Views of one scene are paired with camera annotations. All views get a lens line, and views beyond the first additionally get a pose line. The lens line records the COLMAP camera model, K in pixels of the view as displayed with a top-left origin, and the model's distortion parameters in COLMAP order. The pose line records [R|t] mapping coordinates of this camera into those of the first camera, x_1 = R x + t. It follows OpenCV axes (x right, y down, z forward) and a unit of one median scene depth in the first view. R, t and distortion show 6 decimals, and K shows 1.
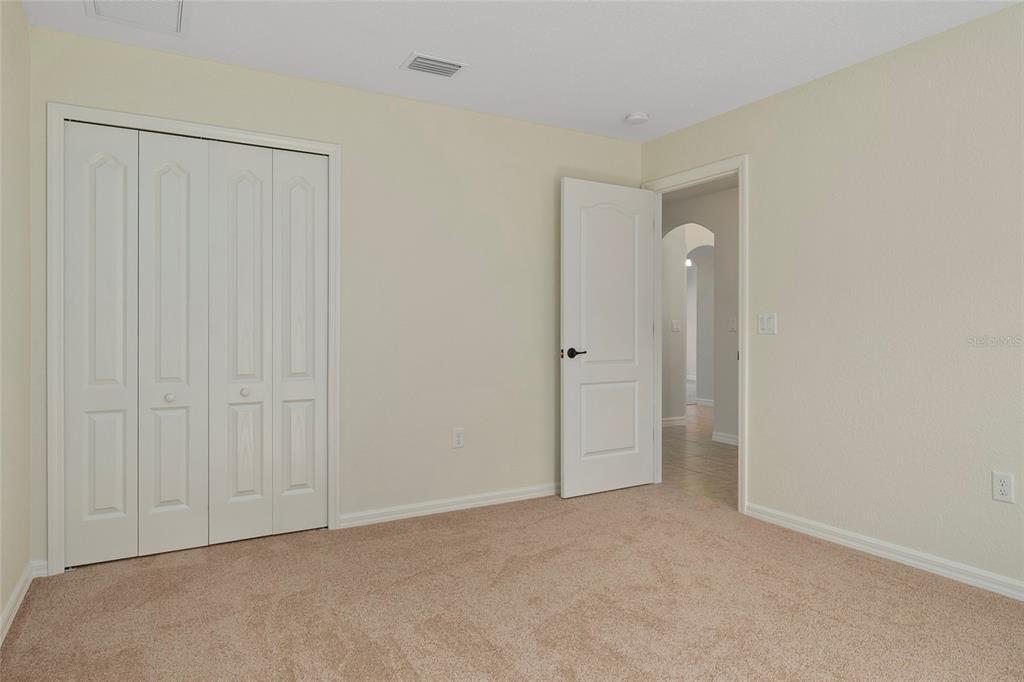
lens RADIAL K [[628.2, 0, 512.7], [0, 628.2, 314.4], [0, 0, 1]] dist [-0.002042, -0.001262]
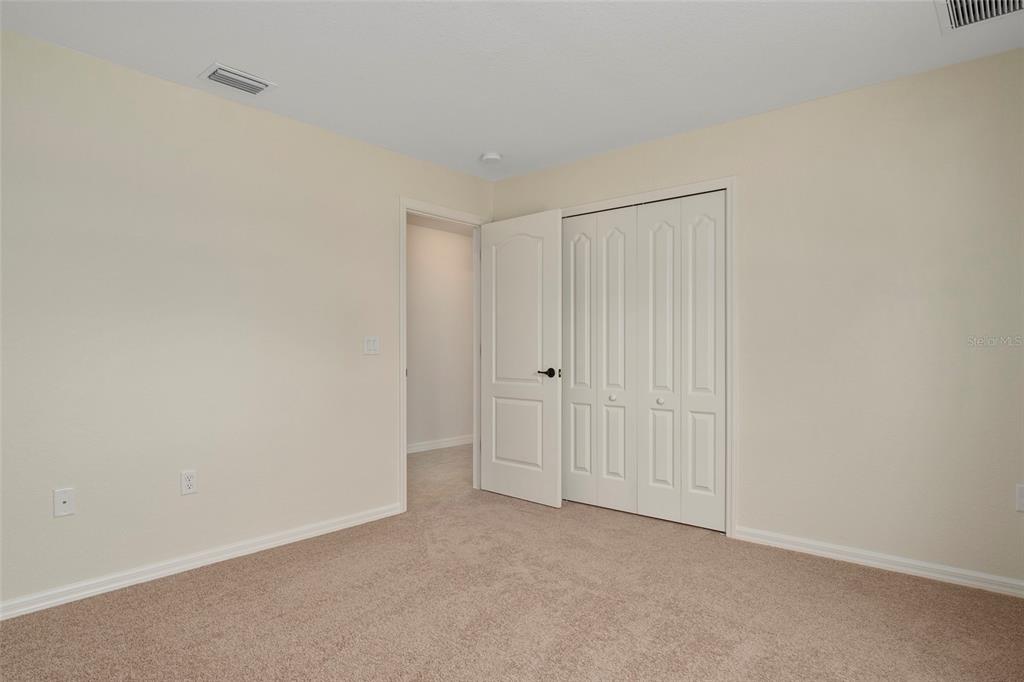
lens RADIAL K [[584.3, 0, 512.0], [0, 584.3, 341.0], [0, 0, 1]] dist [-0.000923, 0.000098]
pose [[0.334689, -0.009304, -0.942283, 0.533206], [0.016731, 0.999852, -0.003929, 0.005701], [0.942180, -0.014451, 0.334795, 0.320386]]
